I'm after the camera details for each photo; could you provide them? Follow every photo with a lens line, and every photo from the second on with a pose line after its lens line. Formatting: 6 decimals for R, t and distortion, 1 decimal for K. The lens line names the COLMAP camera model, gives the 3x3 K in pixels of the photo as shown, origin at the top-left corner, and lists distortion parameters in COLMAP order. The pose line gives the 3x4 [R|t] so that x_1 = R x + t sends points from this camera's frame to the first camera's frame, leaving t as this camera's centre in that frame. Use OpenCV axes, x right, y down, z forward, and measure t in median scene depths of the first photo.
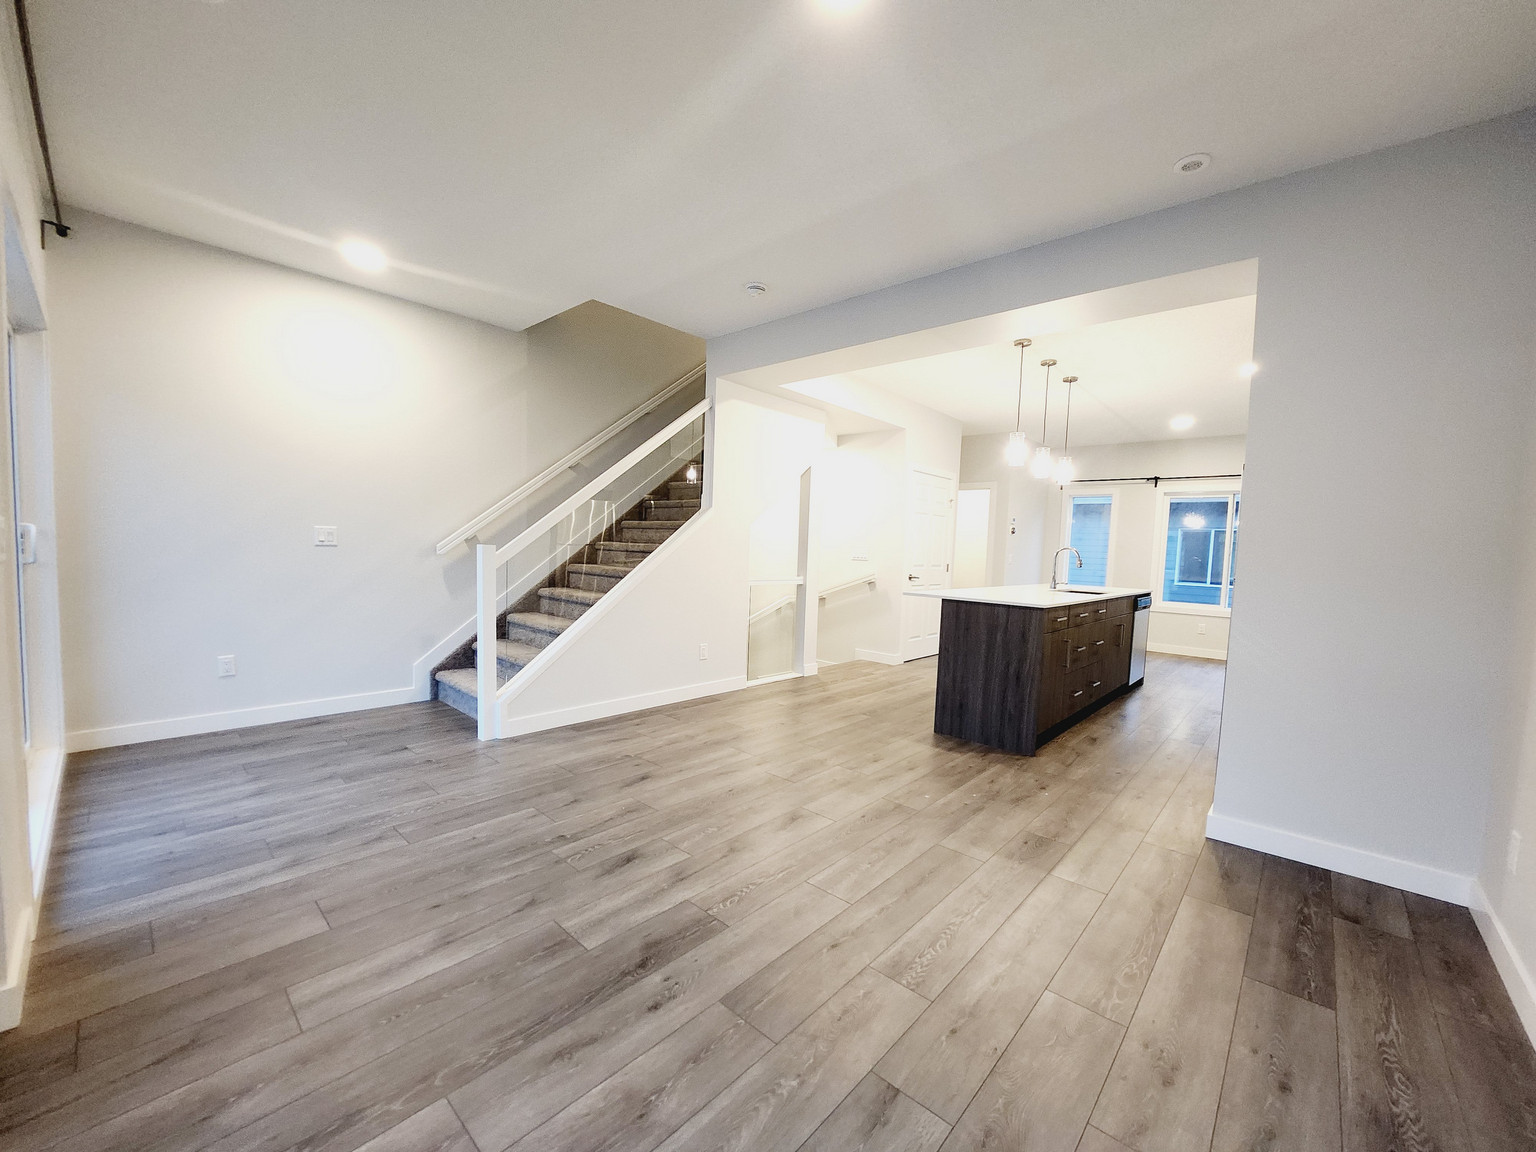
lens RADIAL K [[610.9, 0, 759.5], [0, 610.9, 584.6], [0, 0, 1]] dist [0.000717, 0.000088]
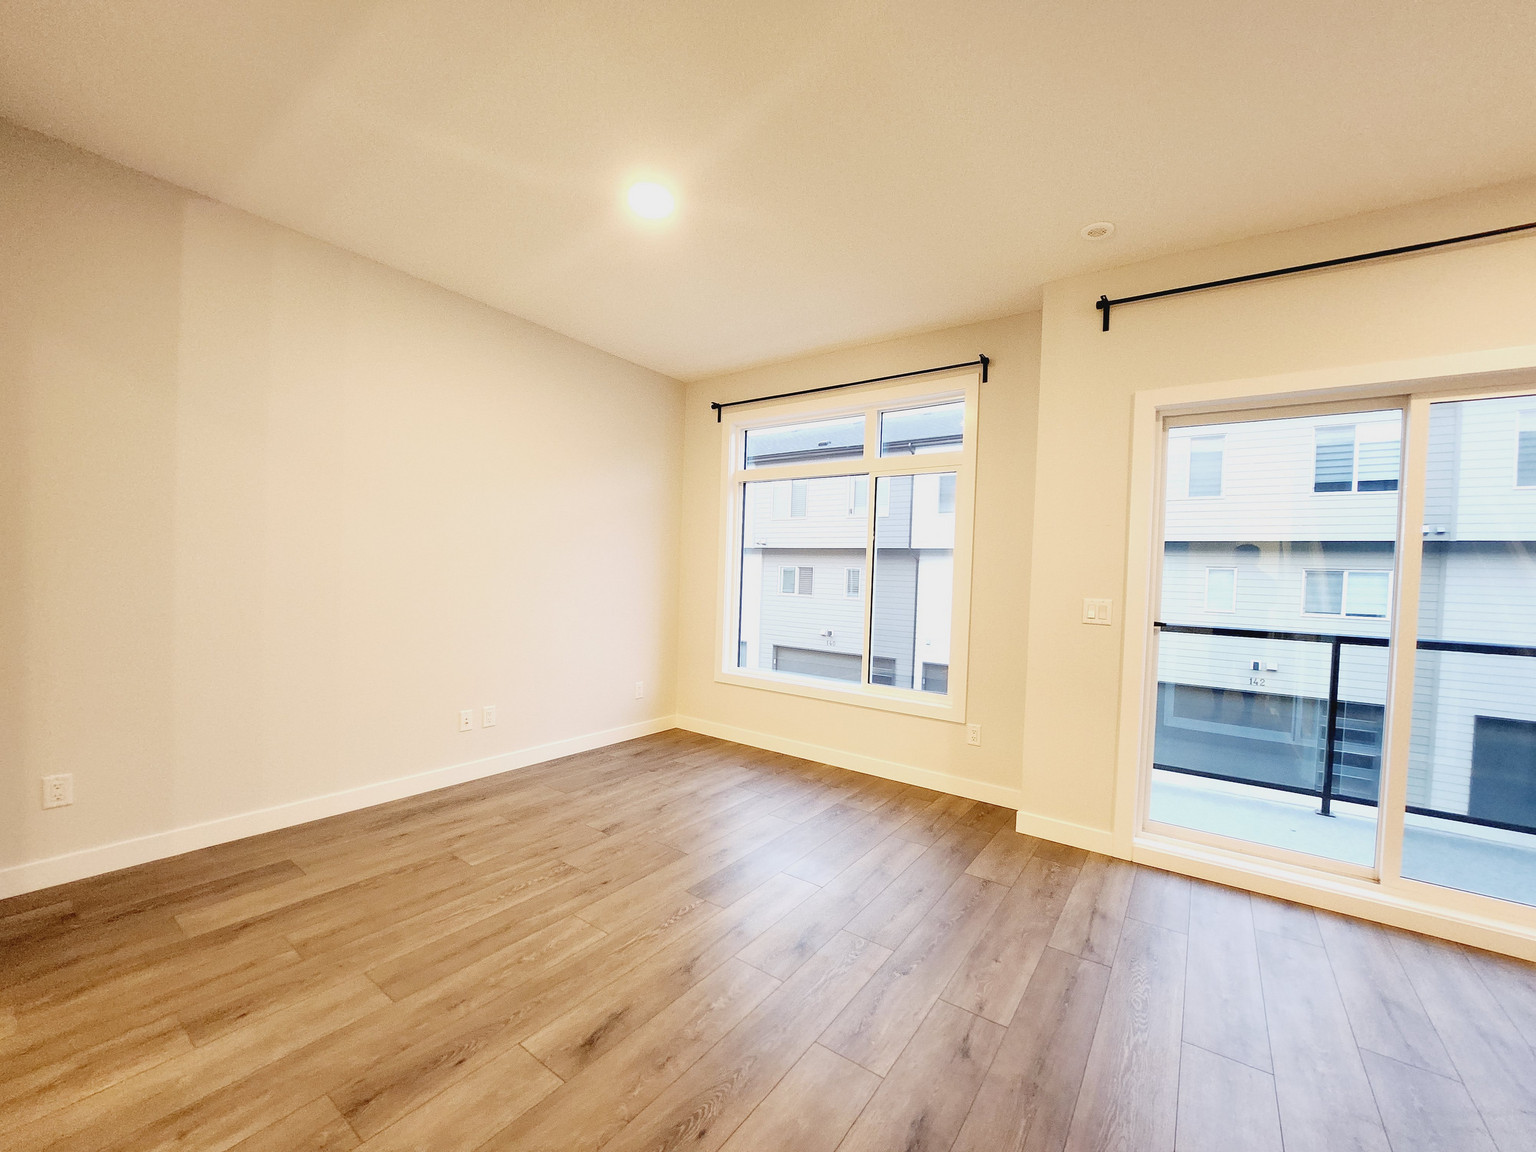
lens RADIAL K [[610.9, 0, 759.5], [0, 610.9, 584.6], [0, 0, 1]] dist [0.000717, 0.000088]
pose [[-0.990652, -0.065940, -0.119419, -0.010873], [-0.075981, 0.993767, 0.081577, -0.170651], [0.113295, 0.089888, -0.989487, 2.090329]]
